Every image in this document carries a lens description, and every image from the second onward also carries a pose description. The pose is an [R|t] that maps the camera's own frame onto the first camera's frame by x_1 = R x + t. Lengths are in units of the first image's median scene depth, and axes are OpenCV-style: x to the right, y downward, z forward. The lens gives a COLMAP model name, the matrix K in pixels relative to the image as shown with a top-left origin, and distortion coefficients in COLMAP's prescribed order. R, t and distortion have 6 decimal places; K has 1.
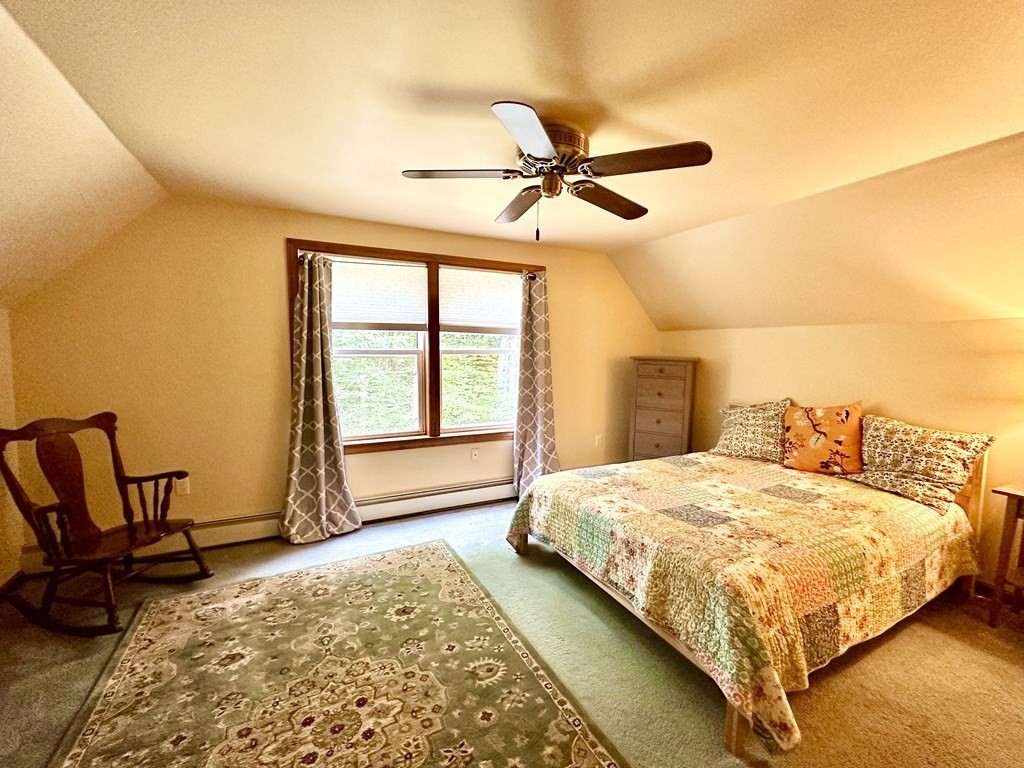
lens RADIAL K [[420.5, 0, 502.5], [0, 420.5, 381.9], [0, 0, 1]] dist [0.000690, 0.000019]
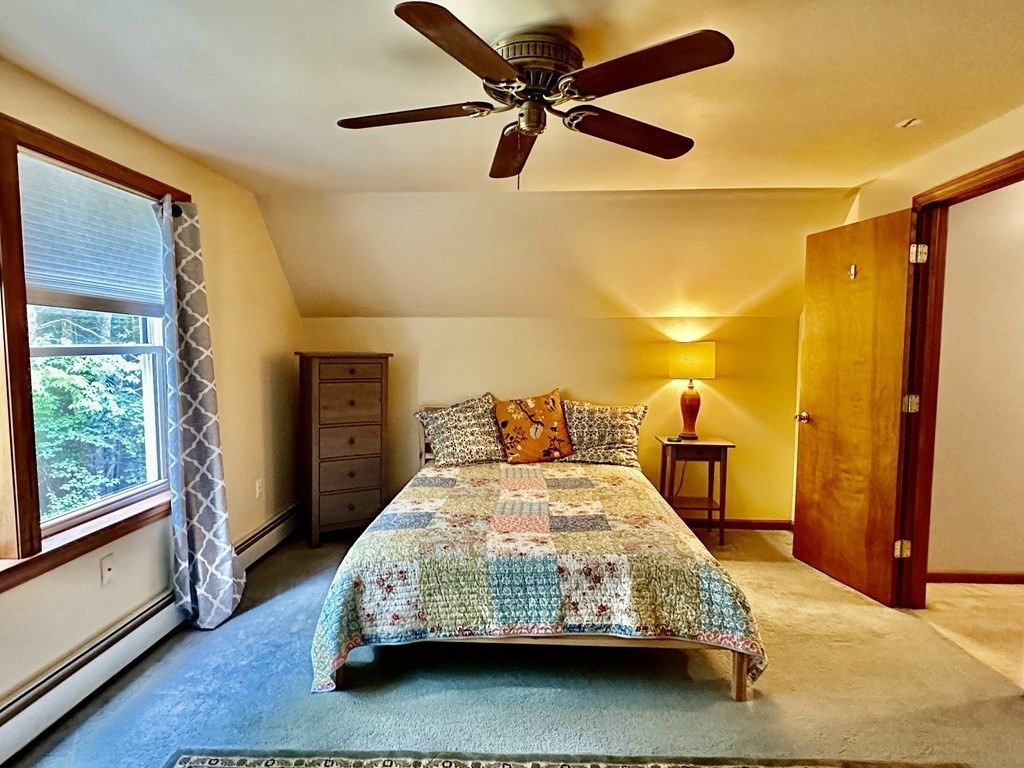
lens RADIAL K [[597.2, 0, 493.1], [0, 597.2, 385.3], [0, 0, 1]] dist [0.003779, -0.003888]
pose [[0.488276, -0.071435, 0.869761, -0.666107], [0.072378, 0.996525, 0.041214, -0.045135], [-0.869683, 0.042828, 0.491750, 0.451448]]
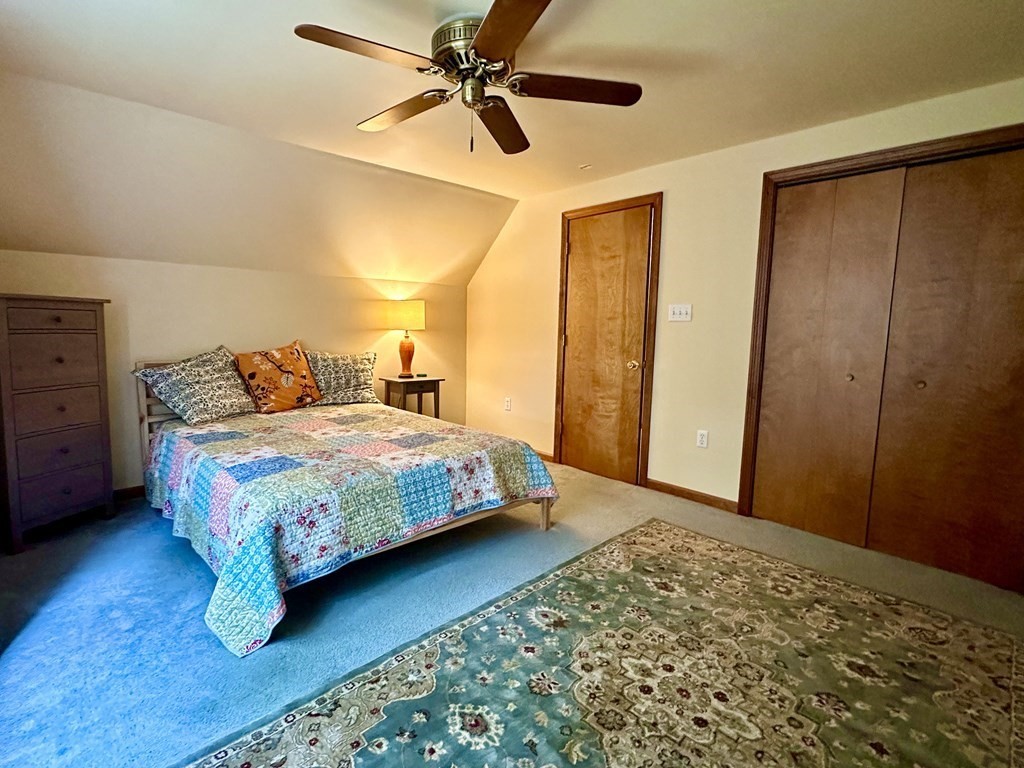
lens RADIAL K [[513.6, 0, 506.8], [0, 513.6, 385.3], [0, 0, 1]] dist [-0.002573, 0.003412]
pose [[-0.307802, -0.131104, 0.942375, -0.787150], [0.052741, 0.986587, 0.154481, -0.022689], [-0.949988, 0.097252, -0.296758, 1.034872]]
